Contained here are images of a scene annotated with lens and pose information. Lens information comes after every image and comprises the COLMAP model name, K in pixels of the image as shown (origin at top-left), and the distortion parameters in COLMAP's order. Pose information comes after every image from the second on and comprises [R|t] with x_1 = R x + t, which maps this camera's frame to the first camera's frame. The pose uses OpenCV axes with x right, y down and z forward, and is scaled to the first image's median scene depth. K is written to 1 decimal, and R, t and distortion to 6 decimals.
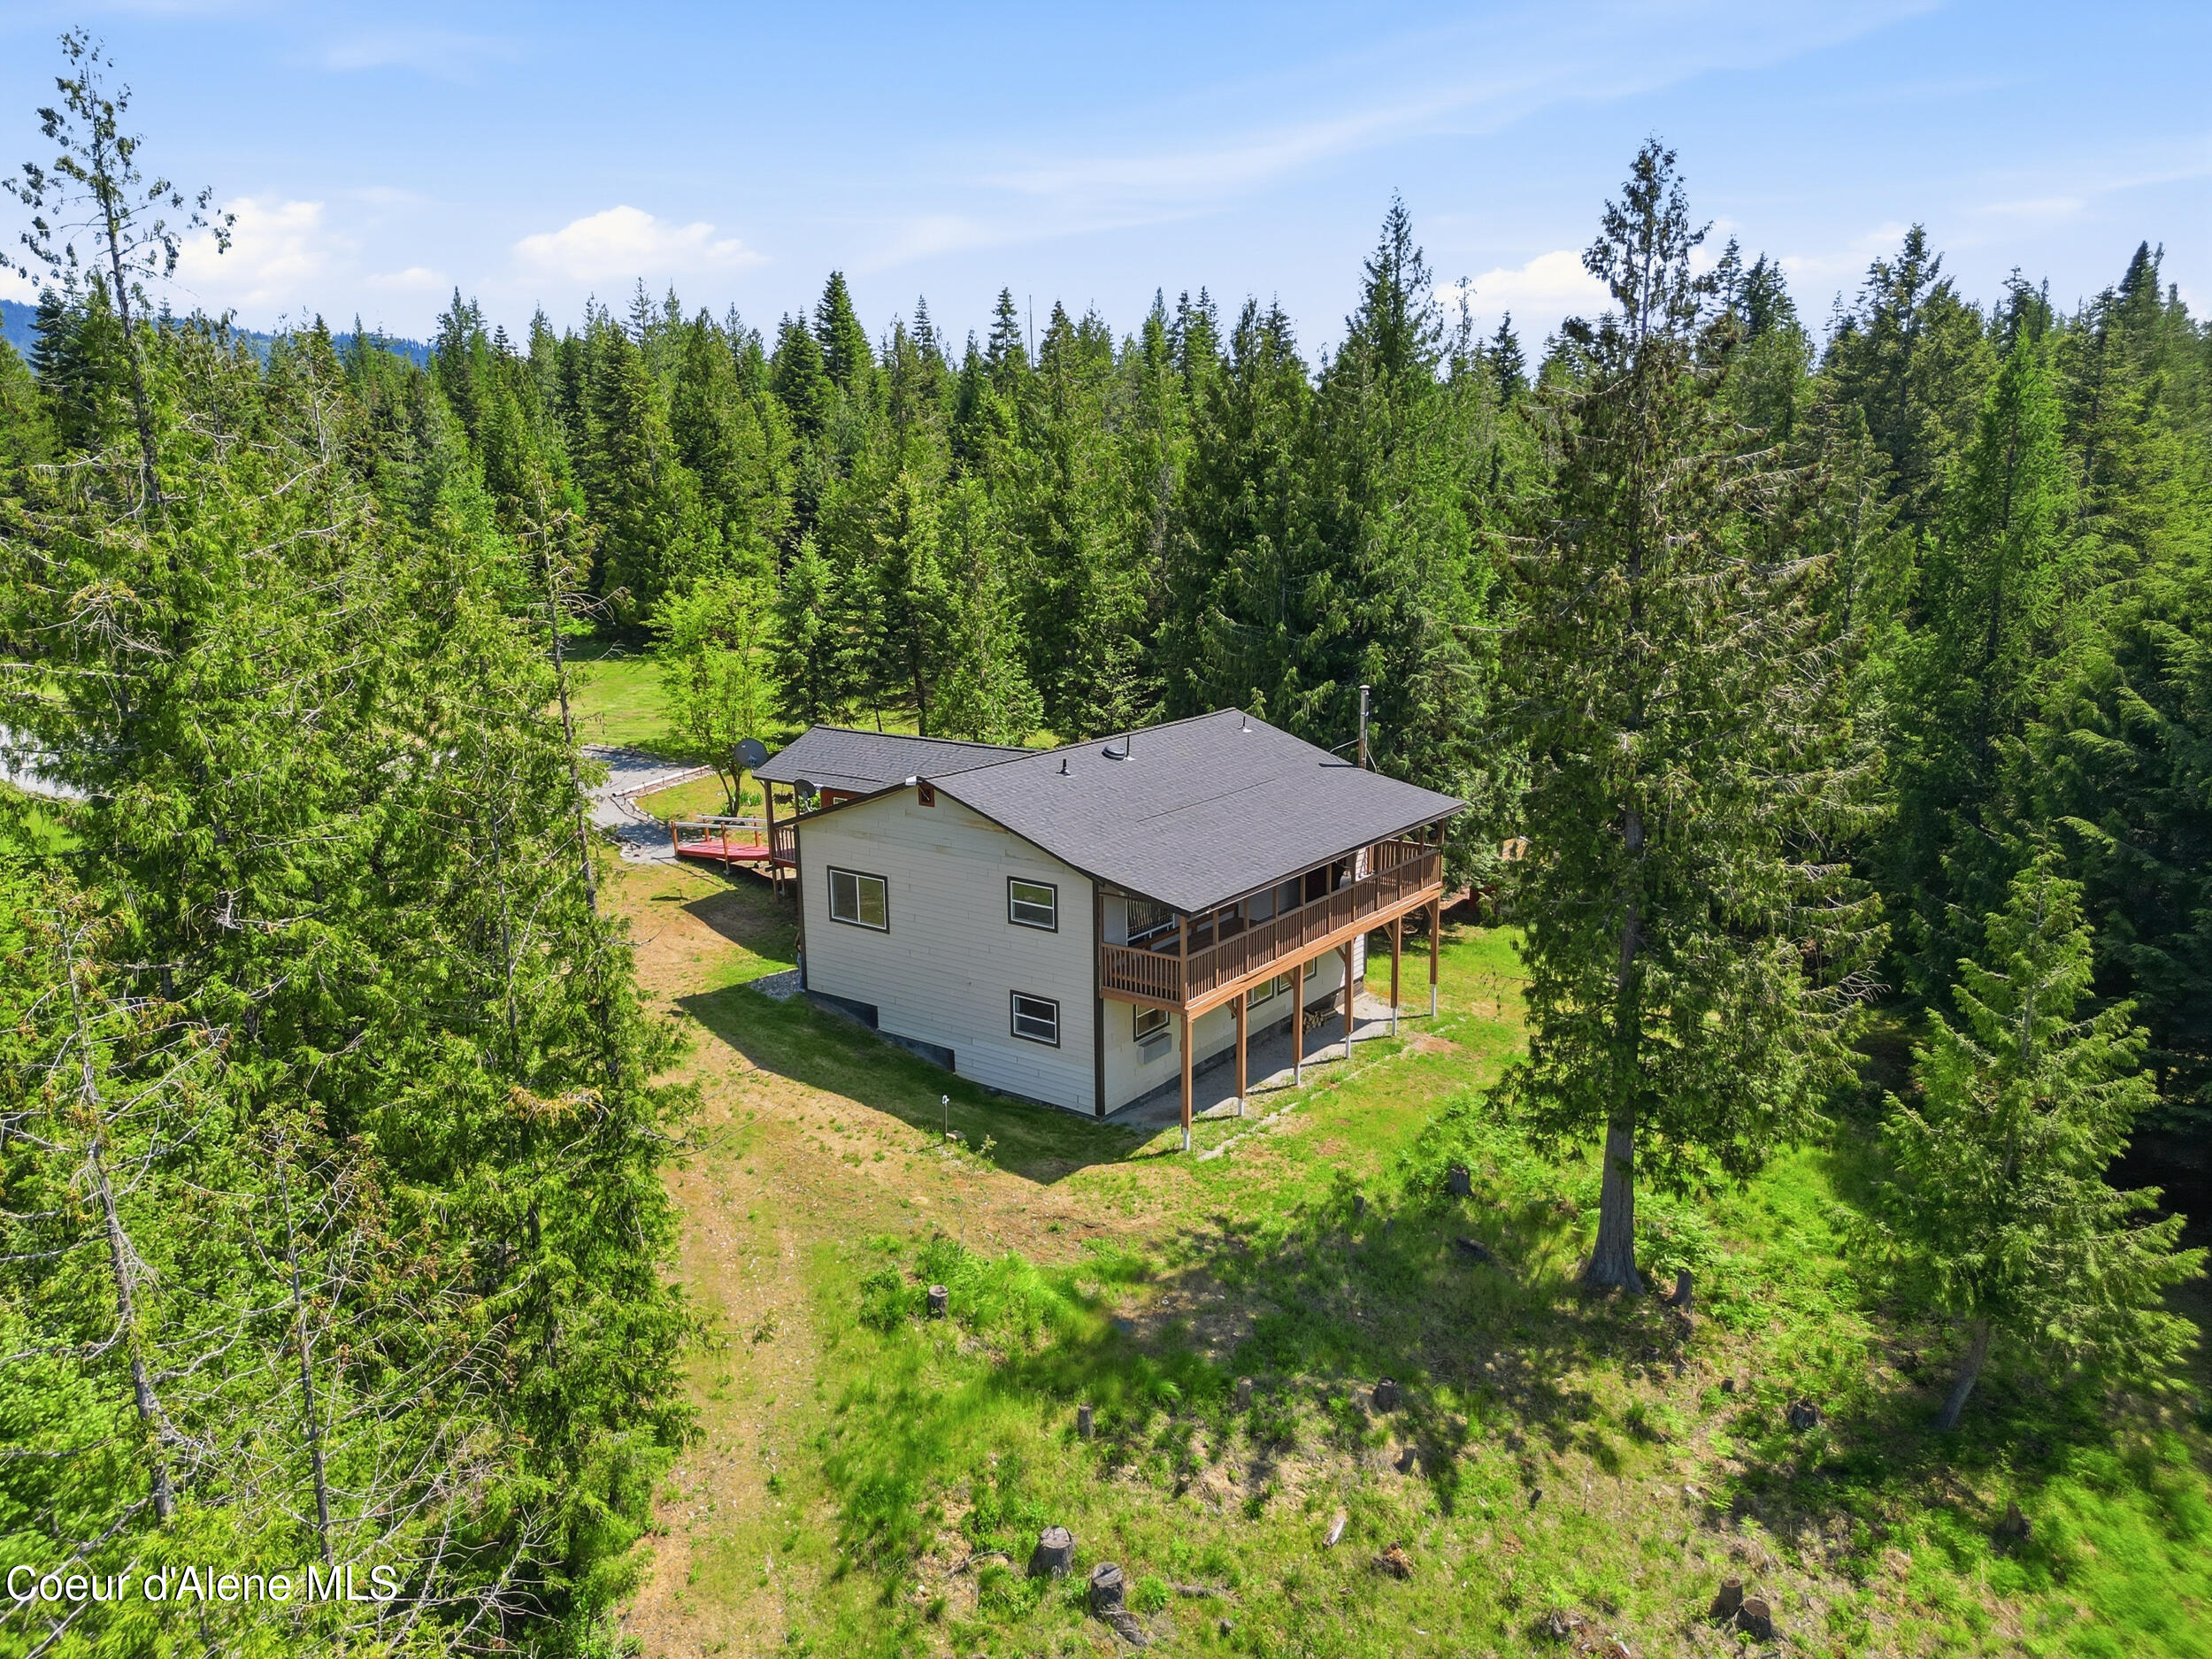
lens RADIAL K [[1550.3, 0, 1103.7], [0, 1550.3, 833.2], [0, 0, 1]] dist [0.051632, -0.037462]
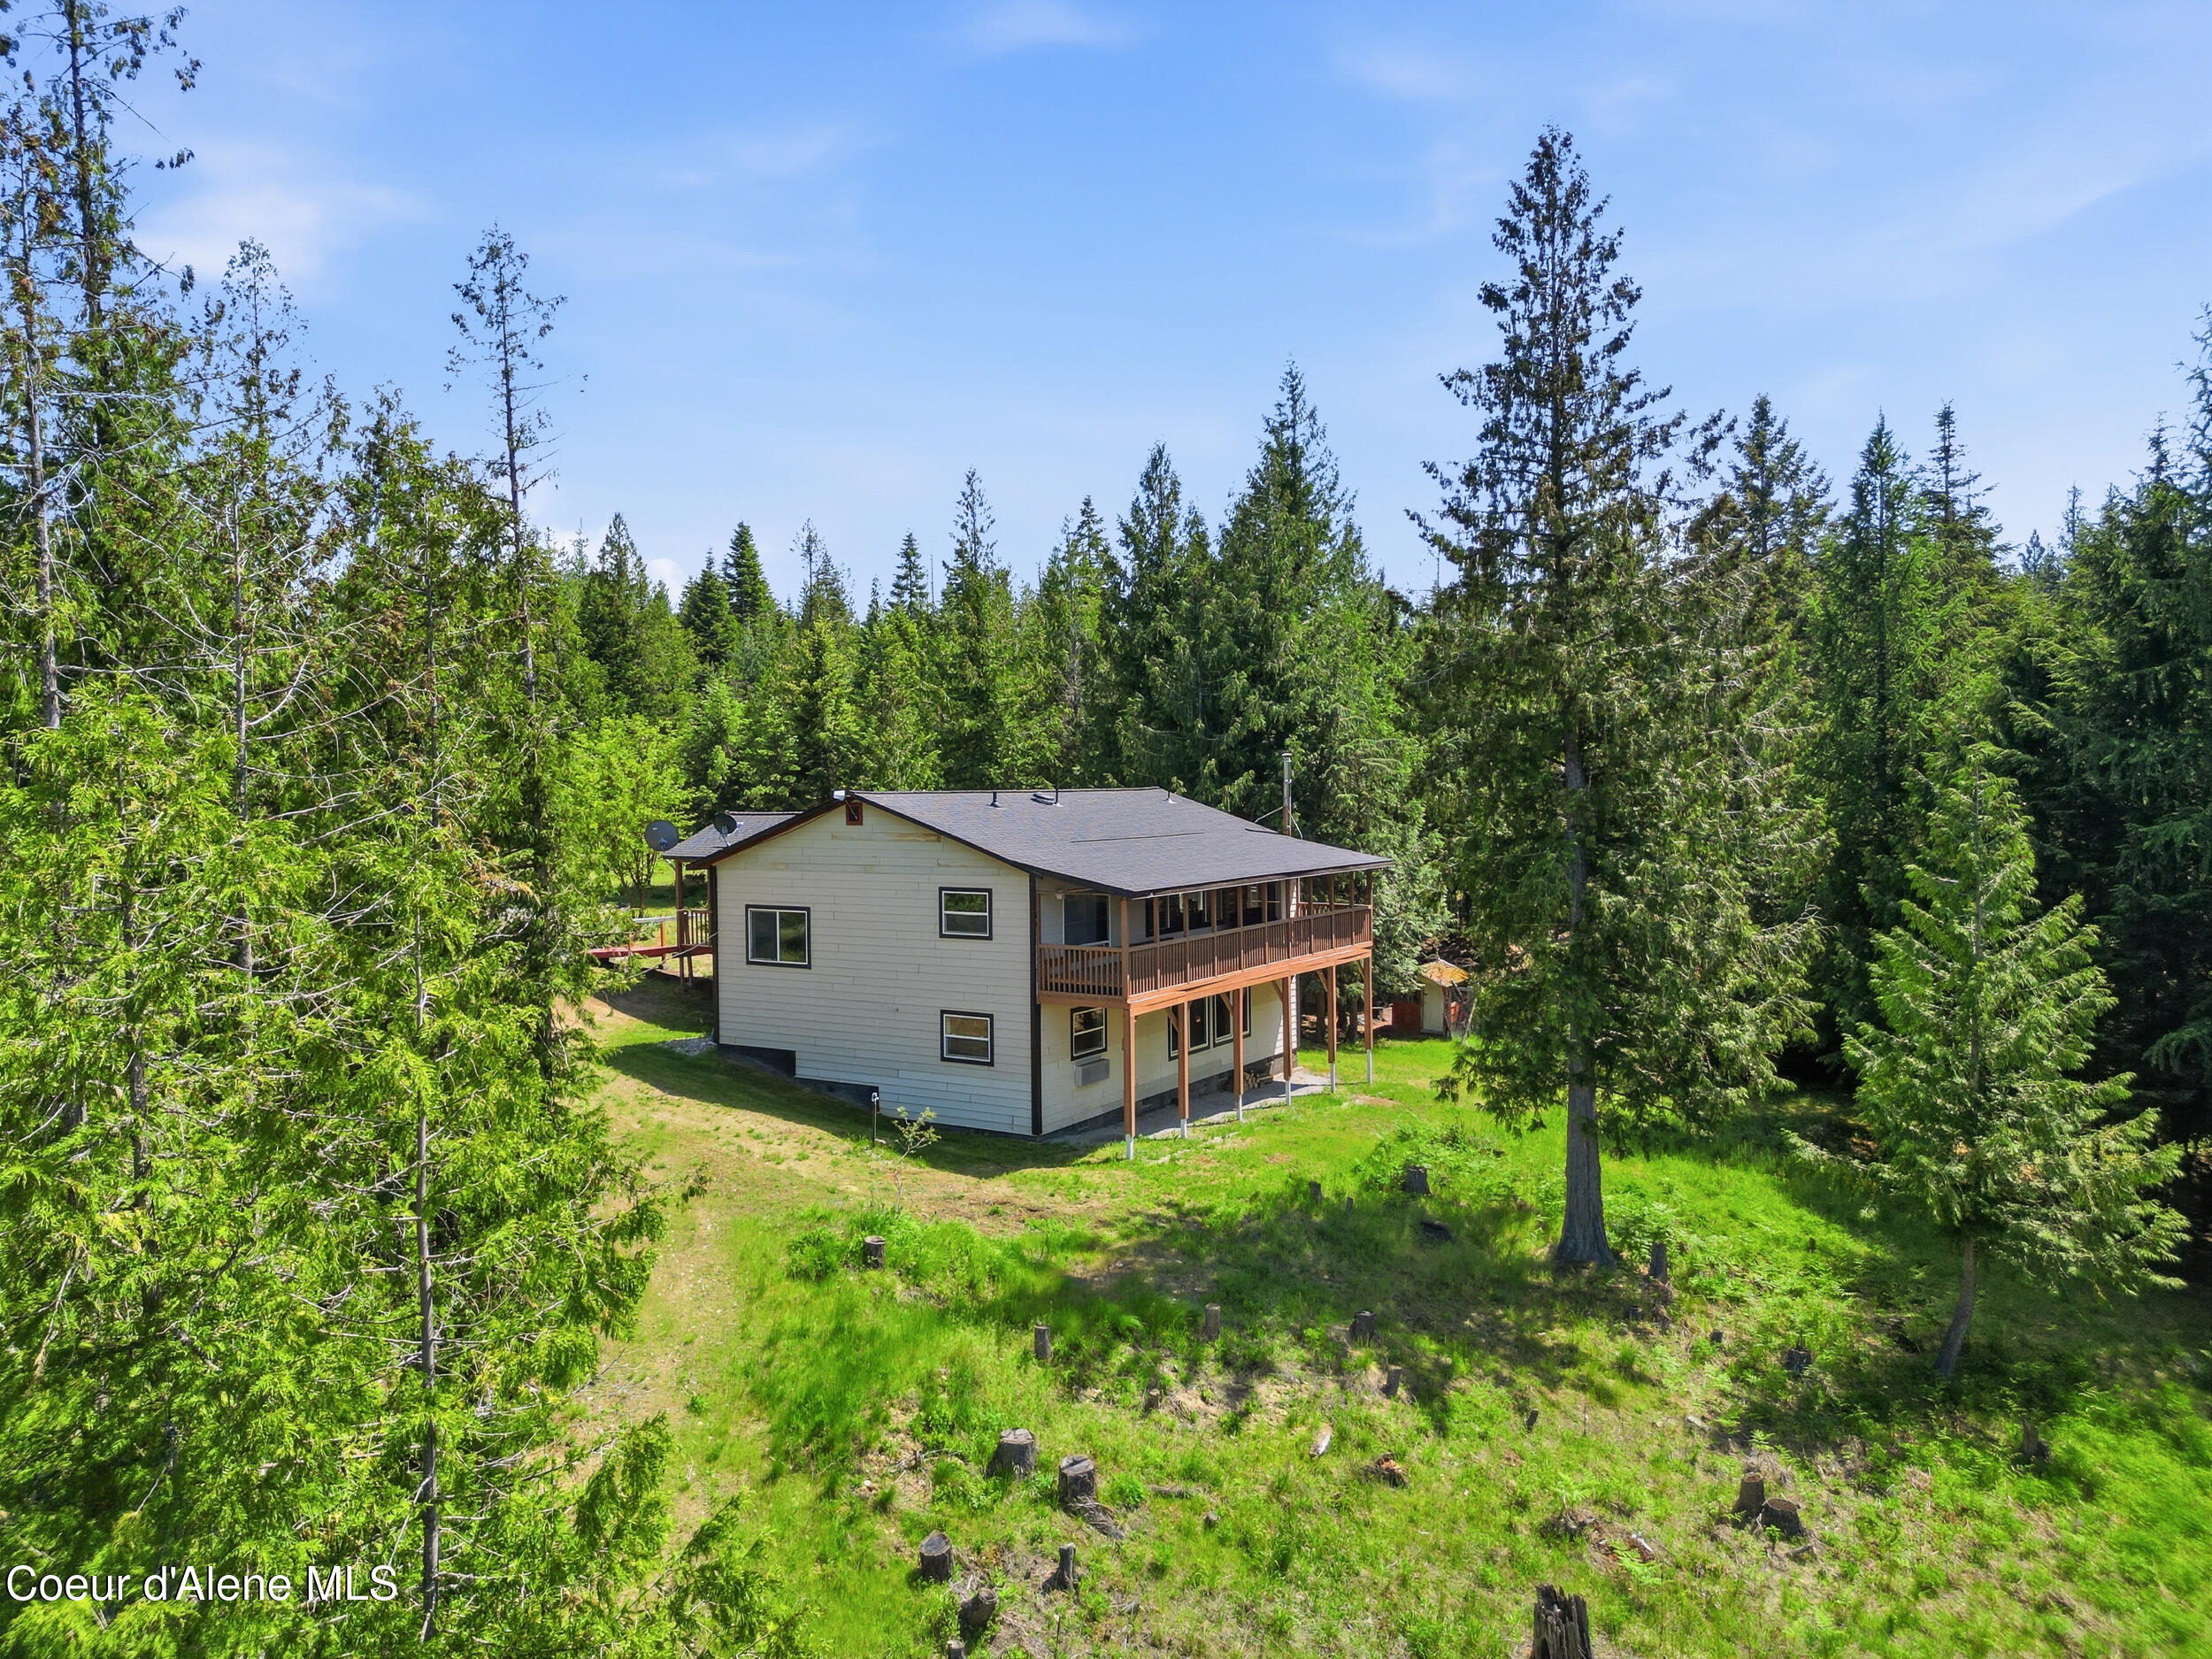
lens RADIAL K [[1550.3, 0, 1106.3], [0, 1550.3, 828.1], [0, 0, 1]] dist [0.051632, -0.037462]
pose [[0.997441, -0.002683, 0.071440, -0.030894], [0.016097, 0.982062, -0.187868, 0.200555], [-0.069654, 0.188537, 0.979593, 0.041526]]
